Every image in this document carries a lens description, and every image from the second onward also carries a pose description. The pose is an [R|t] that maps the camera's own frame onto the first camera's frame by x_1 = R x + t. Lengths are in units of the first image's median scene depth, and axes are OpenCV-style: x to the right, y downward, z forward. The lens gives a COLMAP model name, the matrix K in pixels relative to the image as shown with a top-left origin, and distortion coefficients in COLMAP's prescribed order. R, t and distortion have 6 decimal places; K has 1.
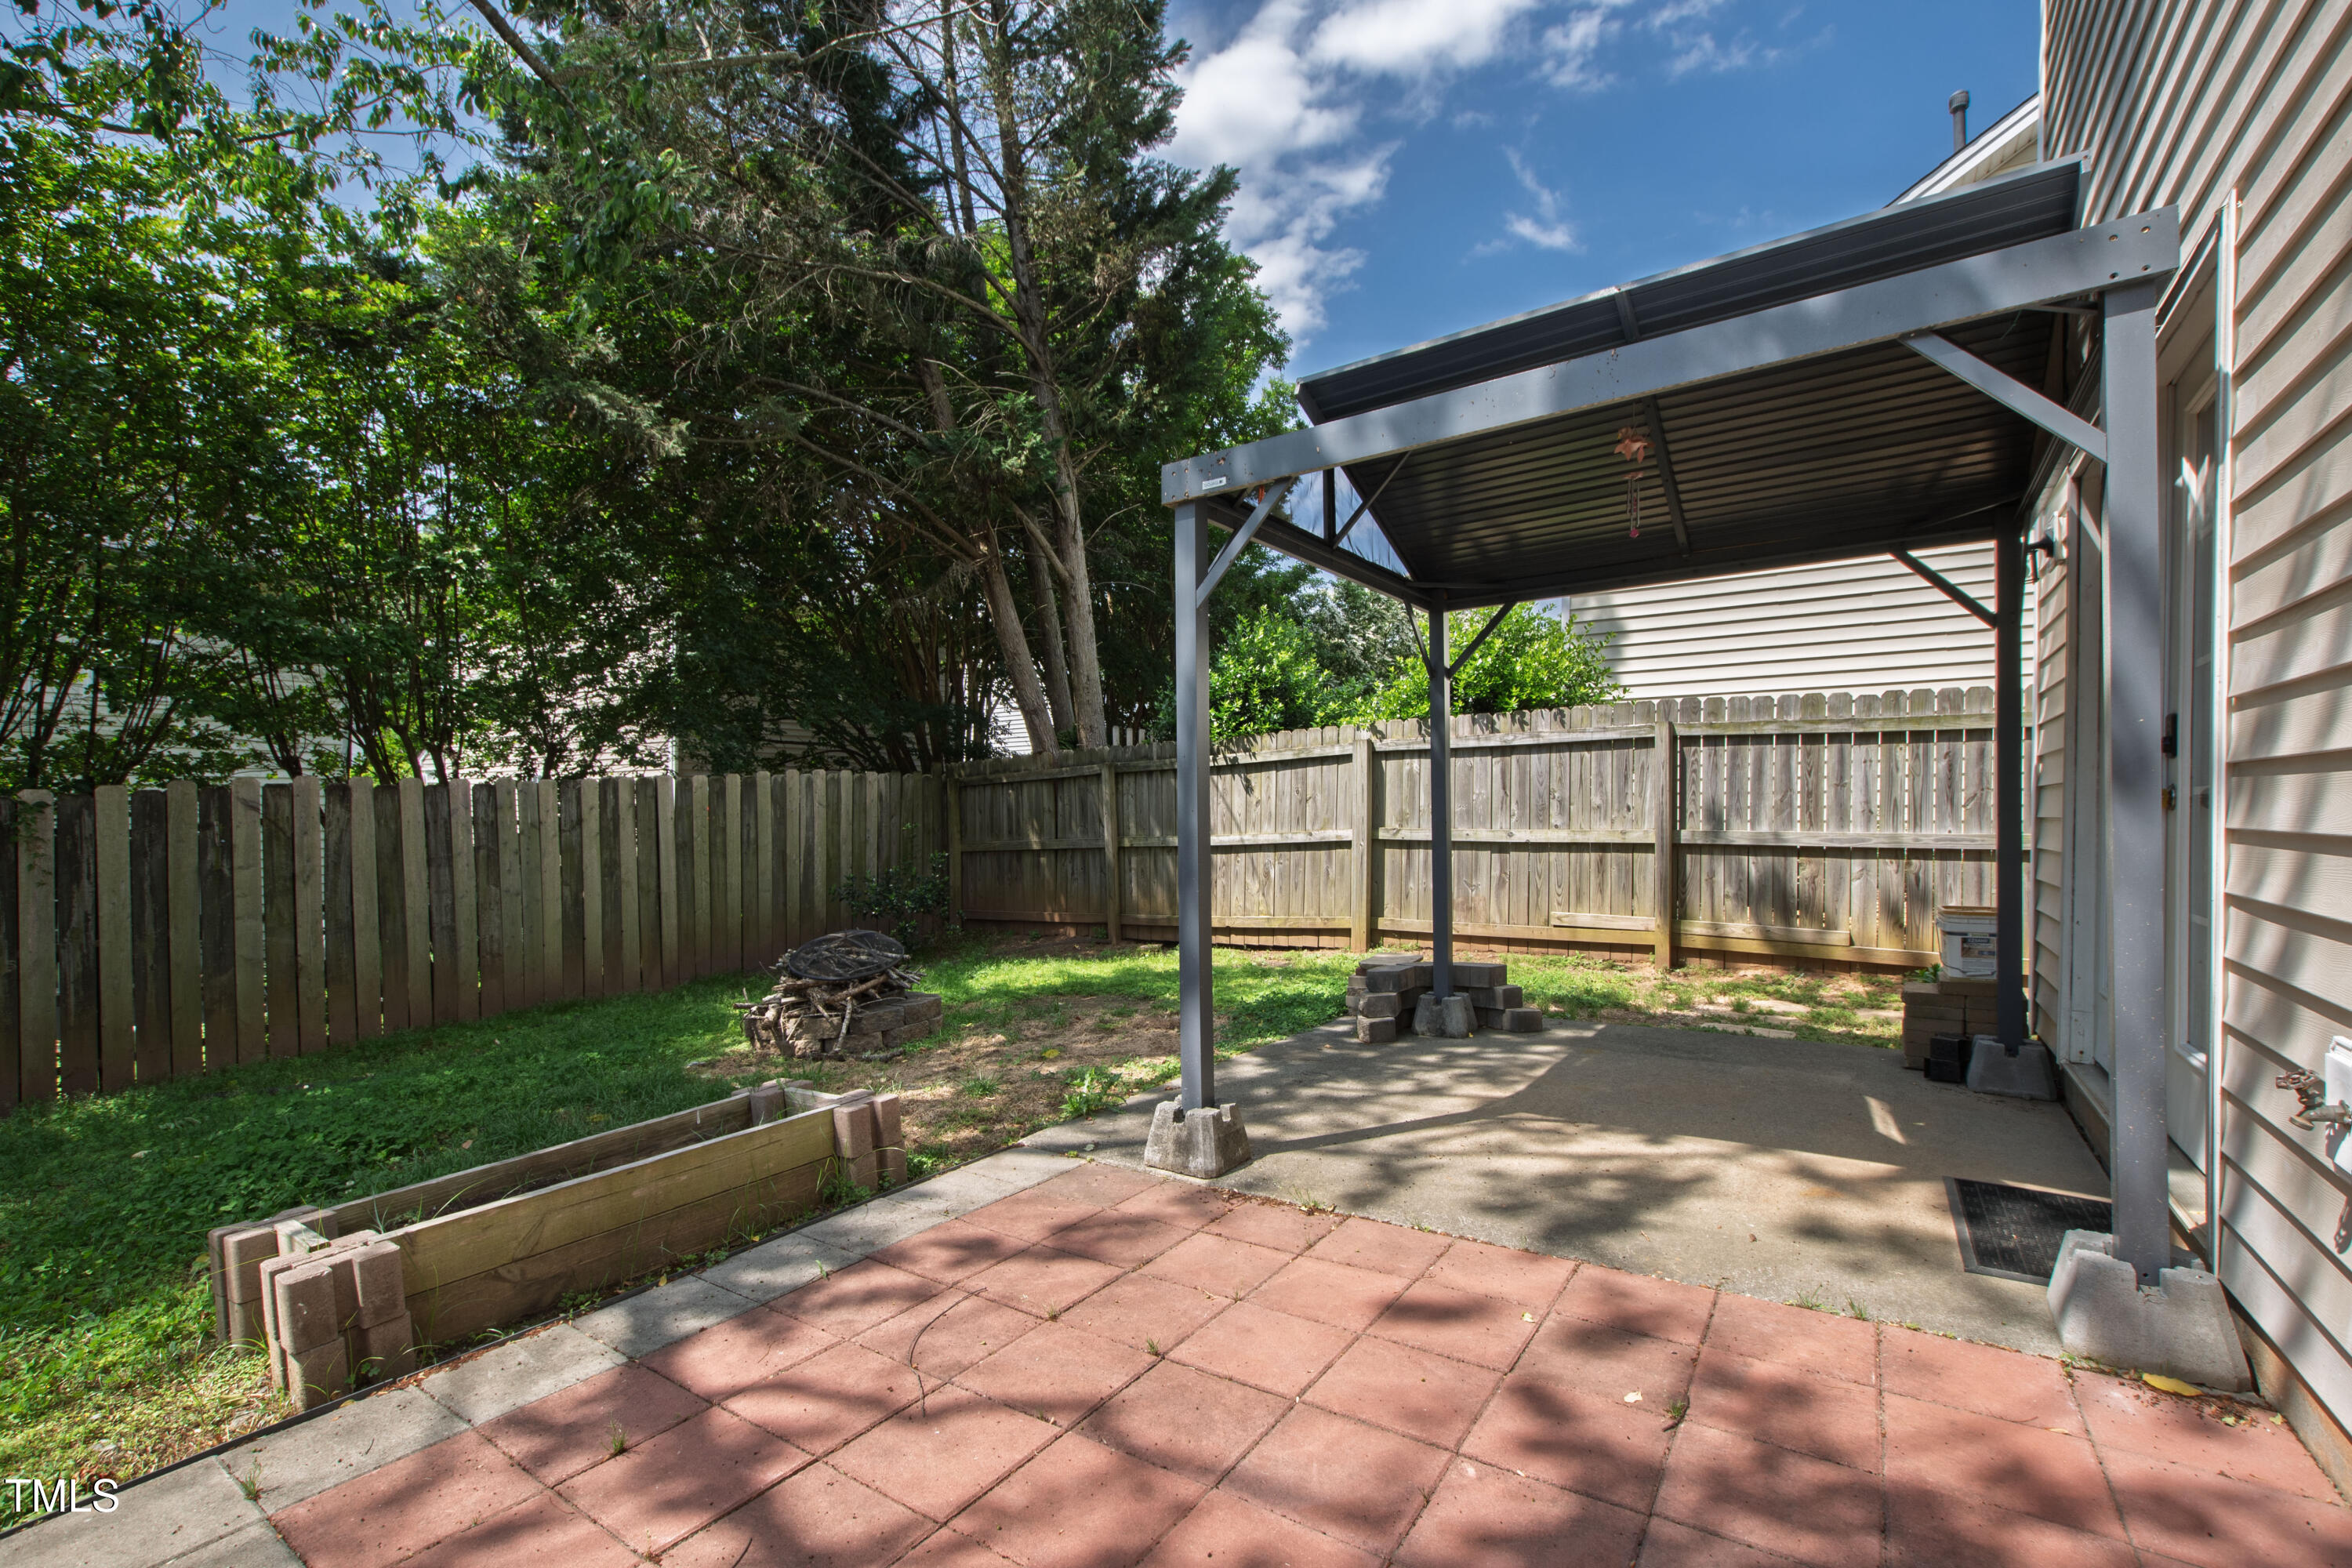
lens RADIAL K [[1035.3, 0, 1161.5], [0, 1035.3, 823.6], [0, 0, 1]] dist [0.003416, 0.000060]
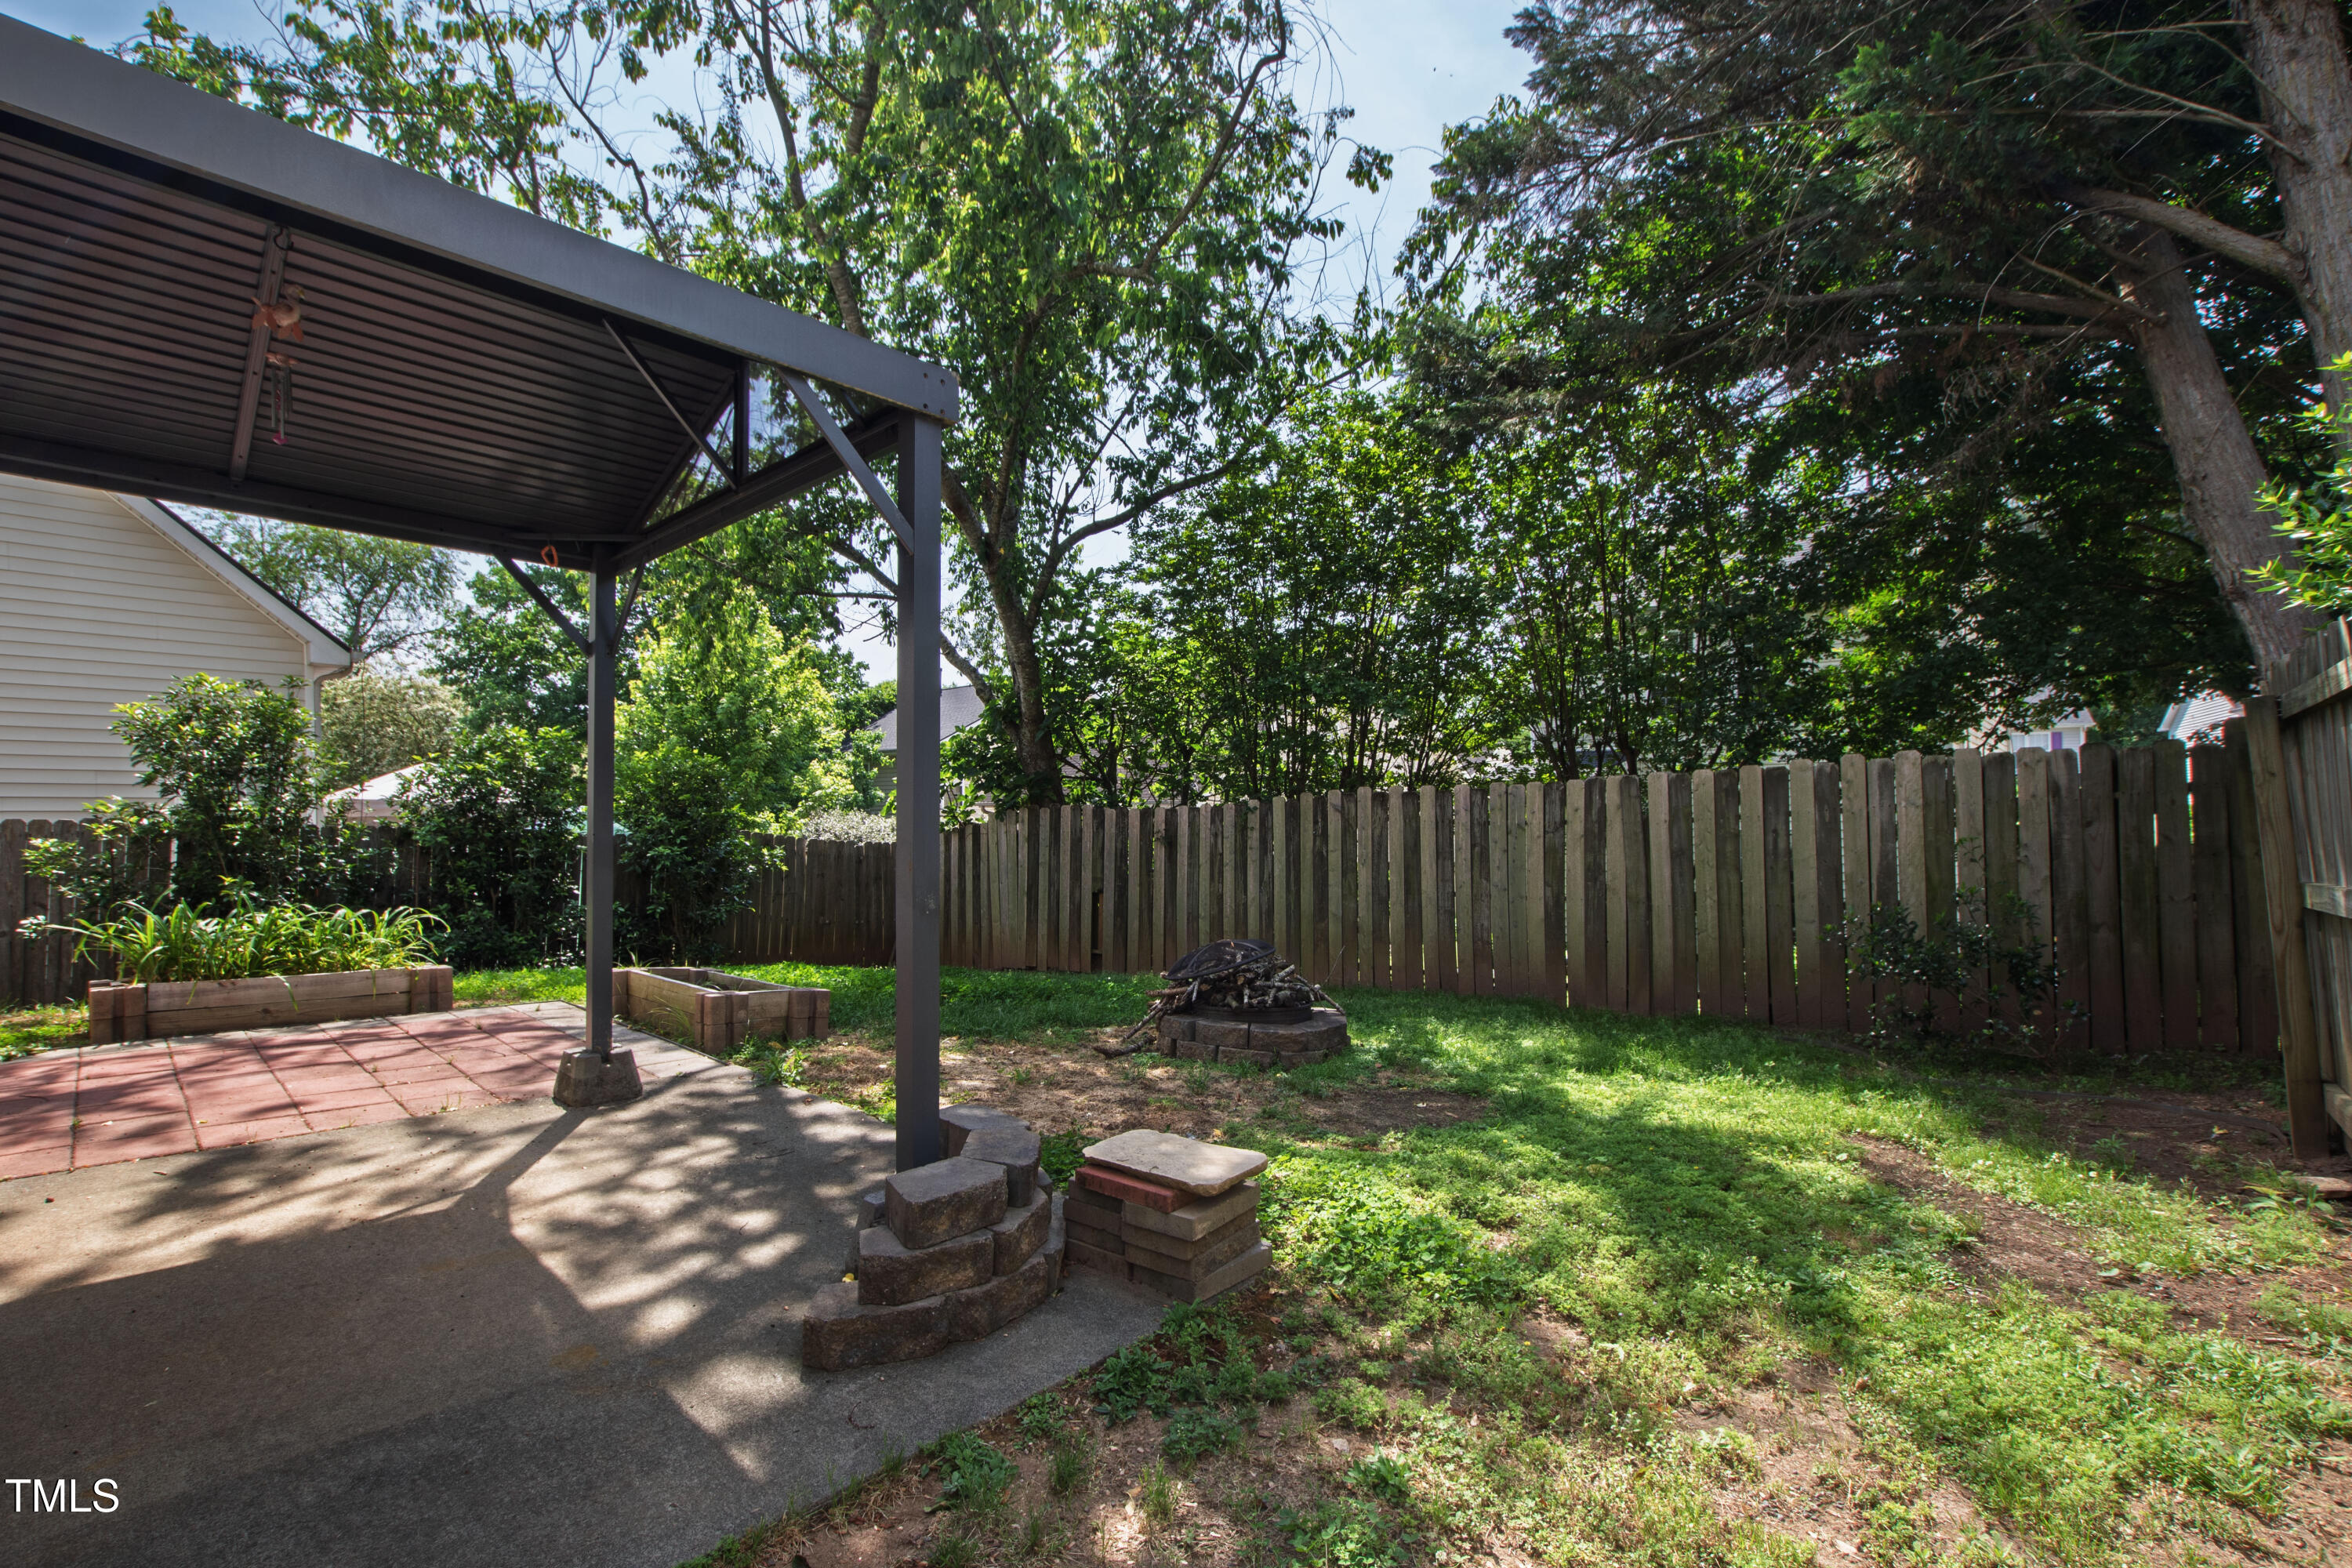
lens RADIAL K [[1013.7, 0, 1166.7], [0, 1013.7, 798.8], [0, 0, 1]] dist [0.010010, -0.005308]
pose [[-0.156949, -0.004775, -0.987595, 1.018838], [-0.007394, 0.999966, -0.003660, -0.040434], [0.987579, 0.006727, -0.156979, 1.633771]]
